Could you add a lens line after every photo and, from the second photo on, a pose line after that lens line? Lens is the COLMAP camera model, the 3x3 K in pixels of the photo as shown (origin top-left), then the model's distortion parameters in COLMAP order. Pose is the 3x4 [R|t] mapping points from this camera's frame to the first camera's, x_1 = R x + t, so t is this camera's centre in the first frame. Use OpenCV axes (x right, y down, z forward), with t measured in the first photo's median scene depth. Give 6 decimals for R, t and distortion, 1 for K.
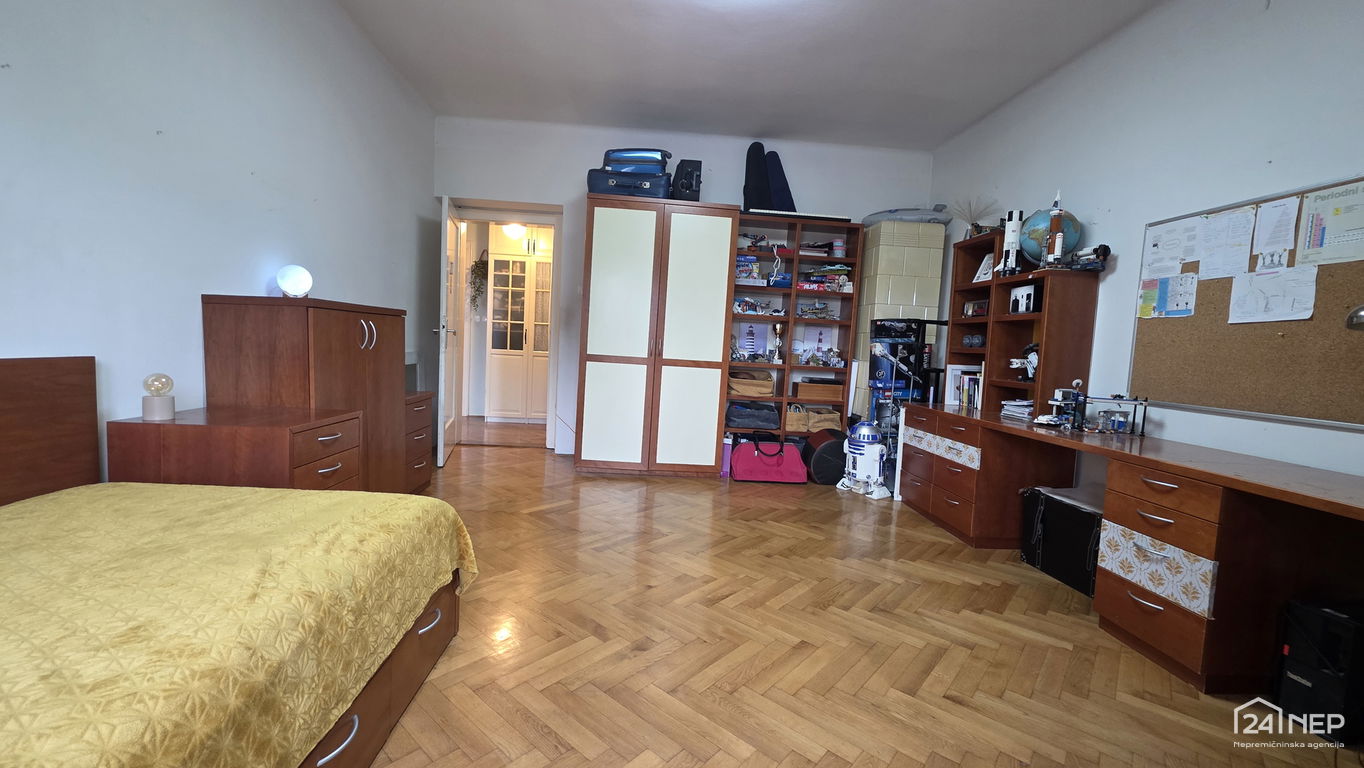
lens RADIAL K [[546.7, 0, 675.1], [0, 546.7, 381.9], [0, 0, 1]] dist [0.004256, -0.000328]
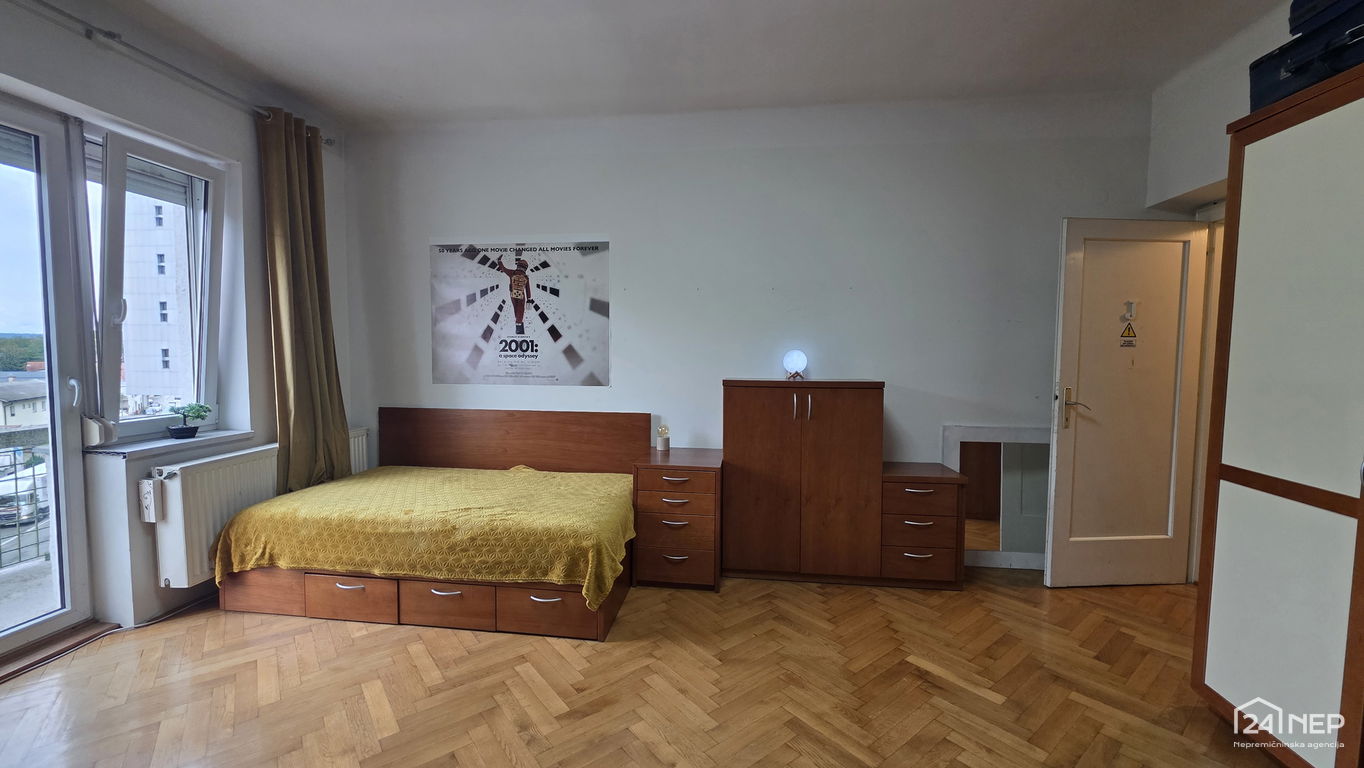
lens RADIAL K [[546.7, 0, 675.1], [0, 546.7, 381.9], [0, 0, 1]] dist [0.004256, -0.000328]
pose [[-0.193997, 0.005505, -0.980987, 0.726653], [-0.077798, 0.996748, 0.020978, -0.175391], [0.977912, 0.080389, -0.192938, 1.170162]]
